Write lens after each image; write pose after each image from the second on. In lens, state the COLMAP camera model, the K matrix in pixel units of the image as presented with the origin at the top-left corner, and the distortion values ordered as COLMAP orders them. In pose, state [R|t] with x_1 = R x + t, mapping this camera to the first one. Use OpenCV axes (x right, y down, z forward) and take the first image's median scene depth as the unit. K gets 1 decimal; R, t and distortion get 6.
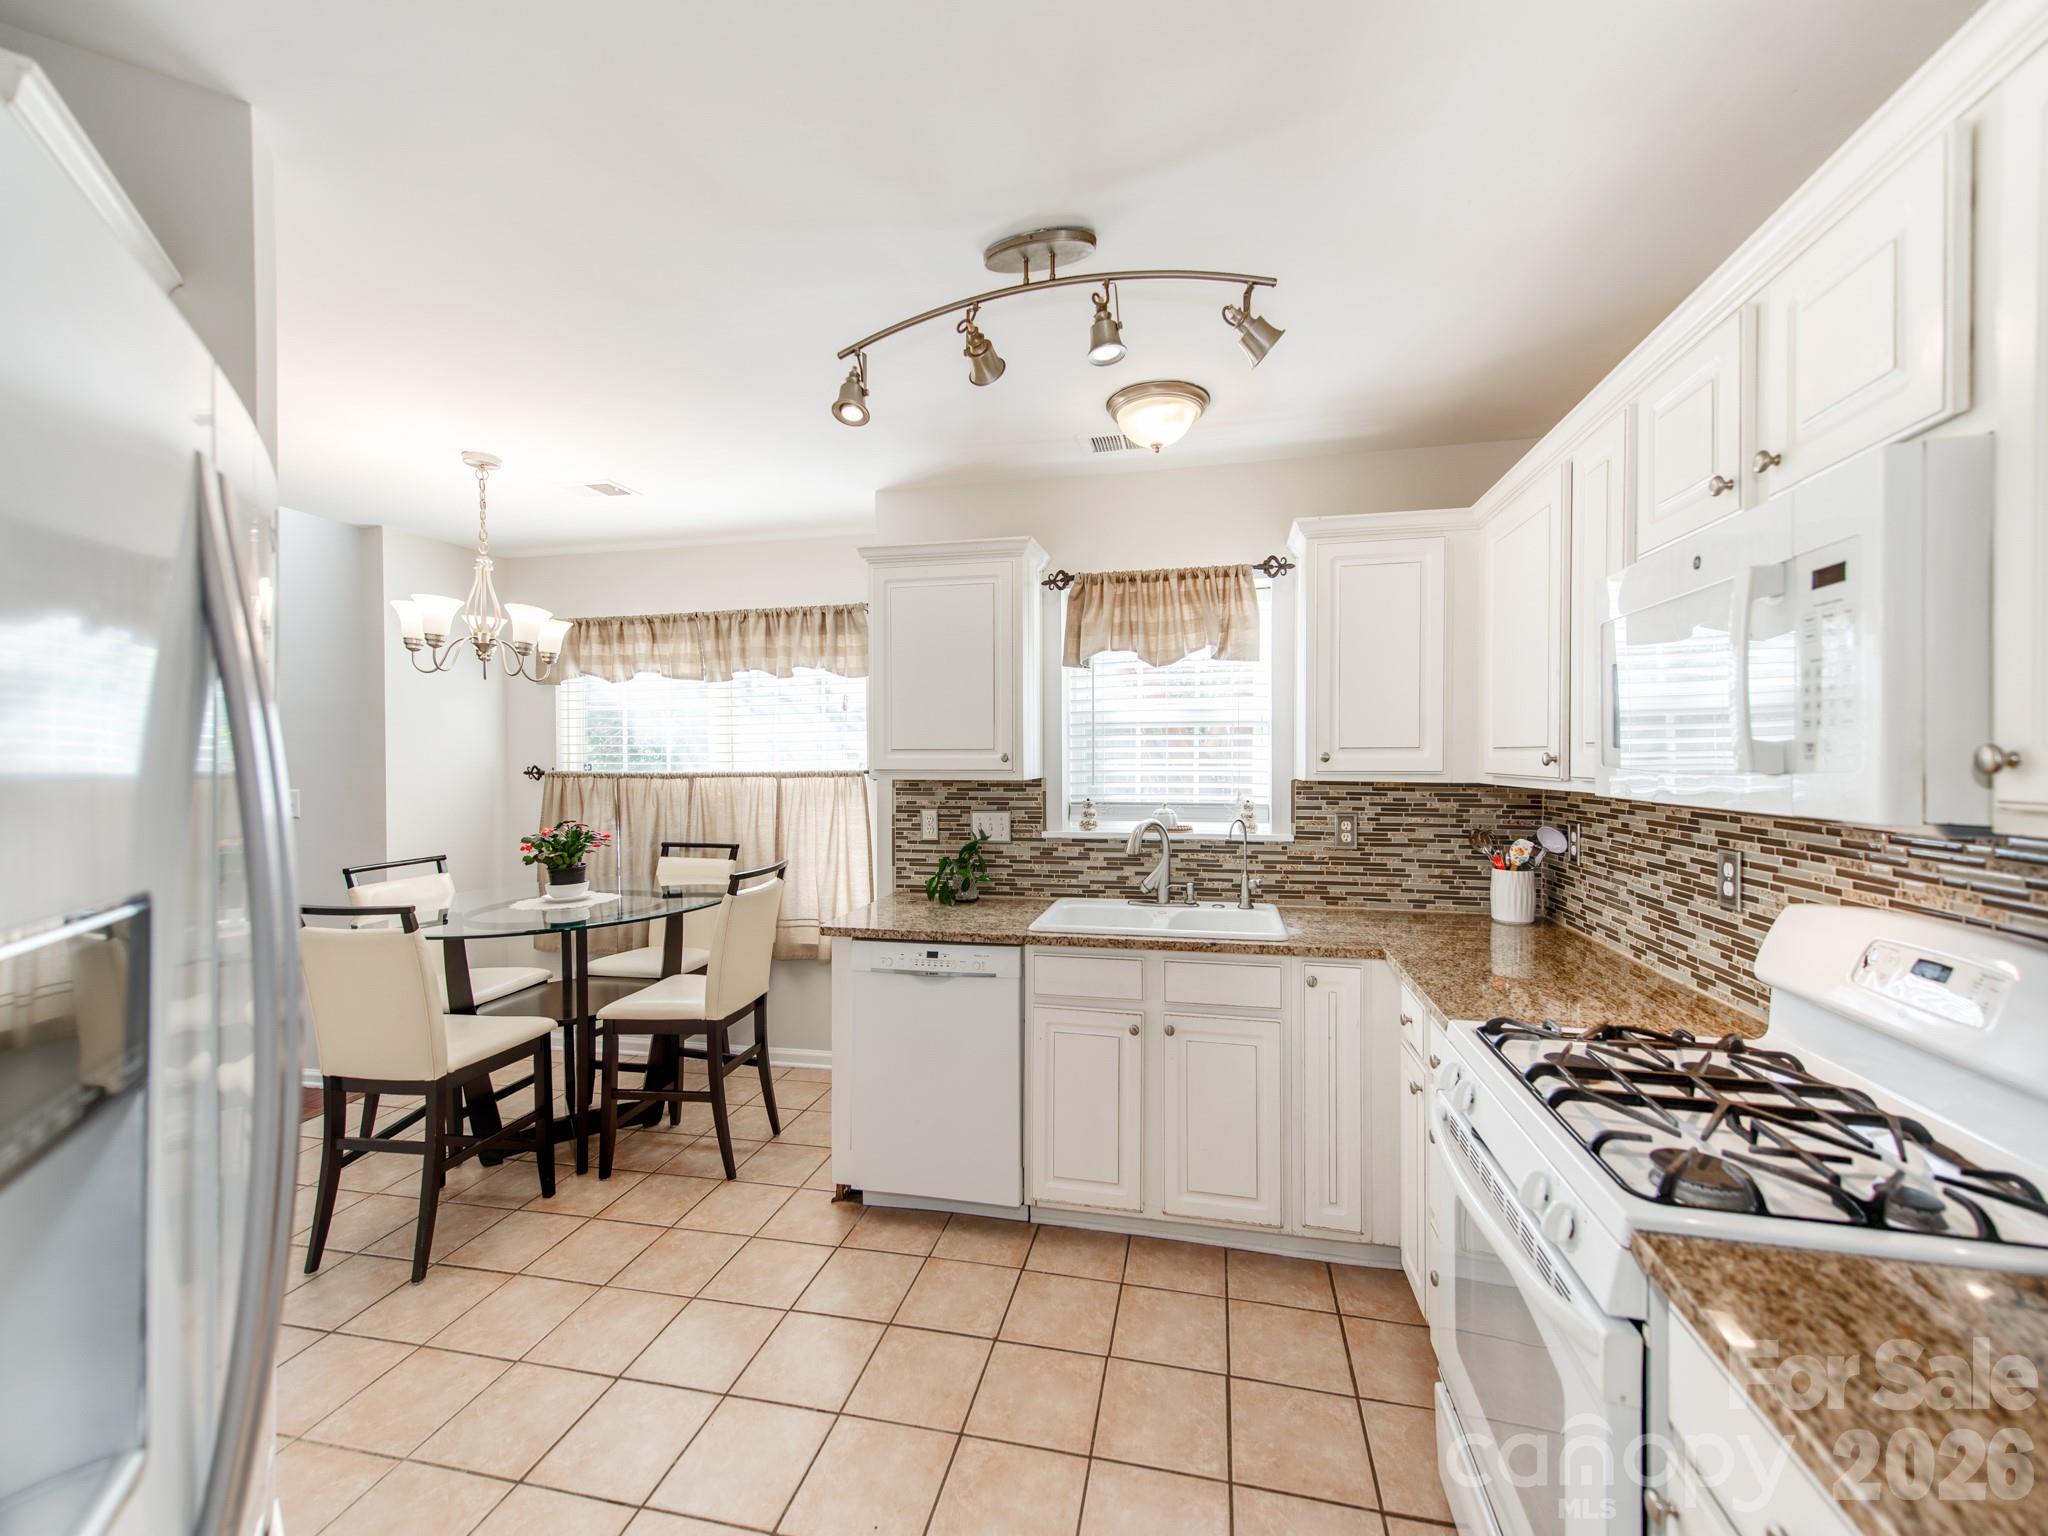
lens RADIAL K [[816.7, 0, 1021.2], [0, 816.7, 749.4], [0, 0, 1]] dist [0.015883, -0.000326]
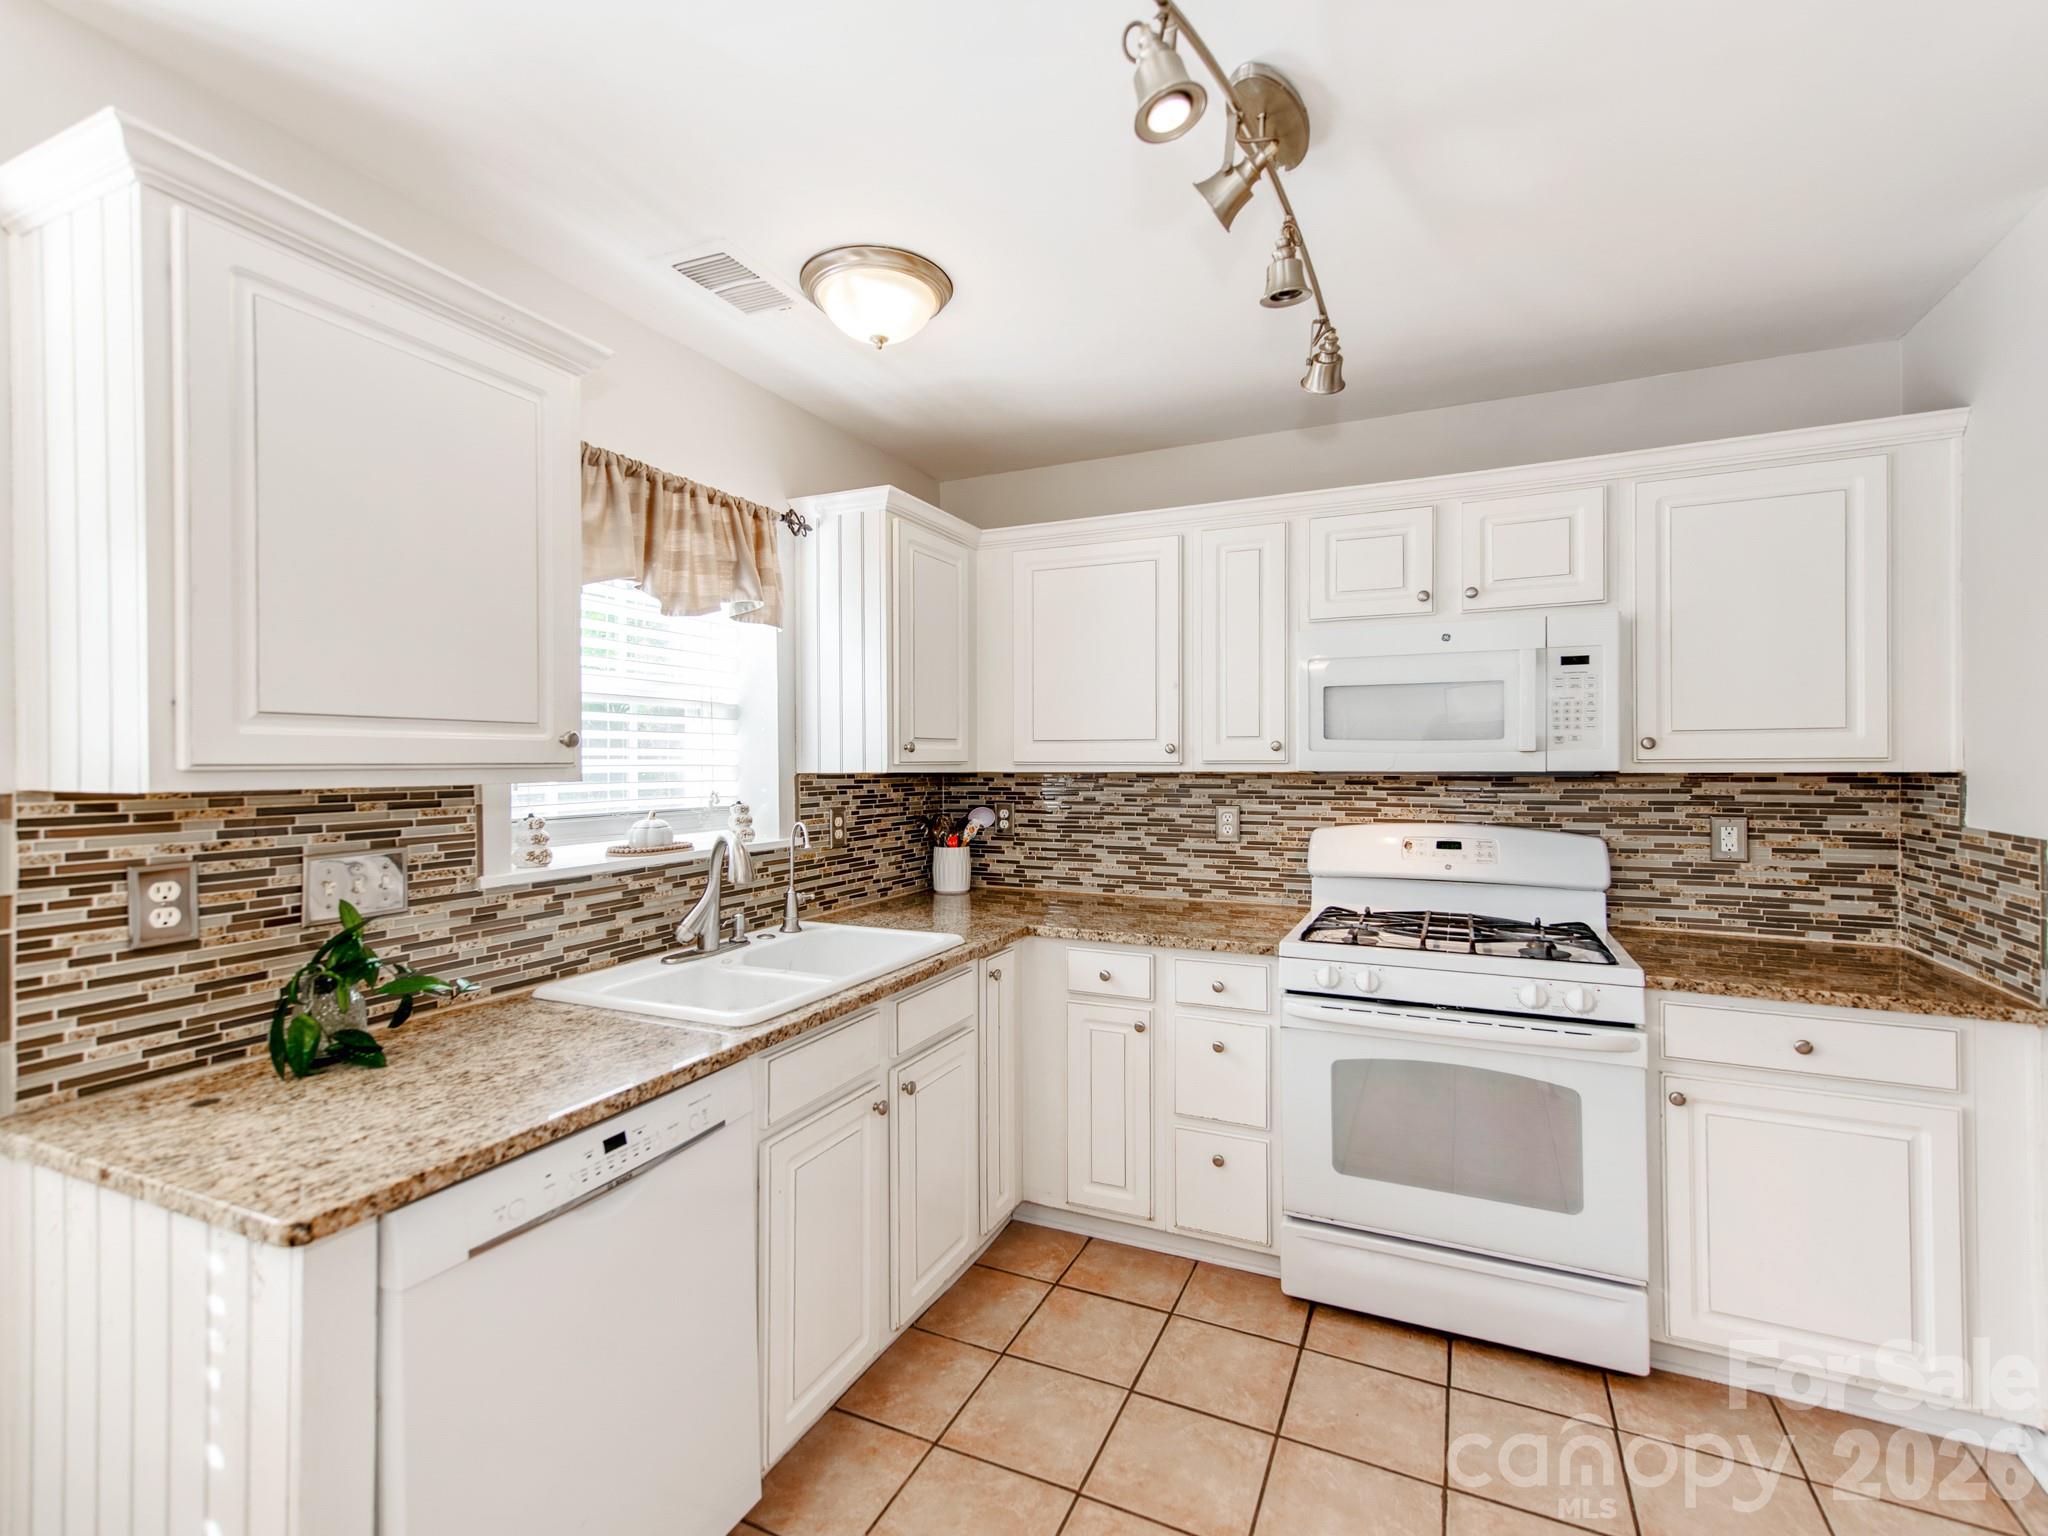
lens RADIAL K [[816.7, 0, 1021.2], [0, 816.7, 749.4], [0, 0, 1]] dist [0.015883, -0.000326]
pose [[0.259125, 0.013157, 0.965754, -0.450197], [-0.008030, 0.999902, -0.011467, 0.019535], [-0.965810, -0.004784, 0.259206, 0.556751]]
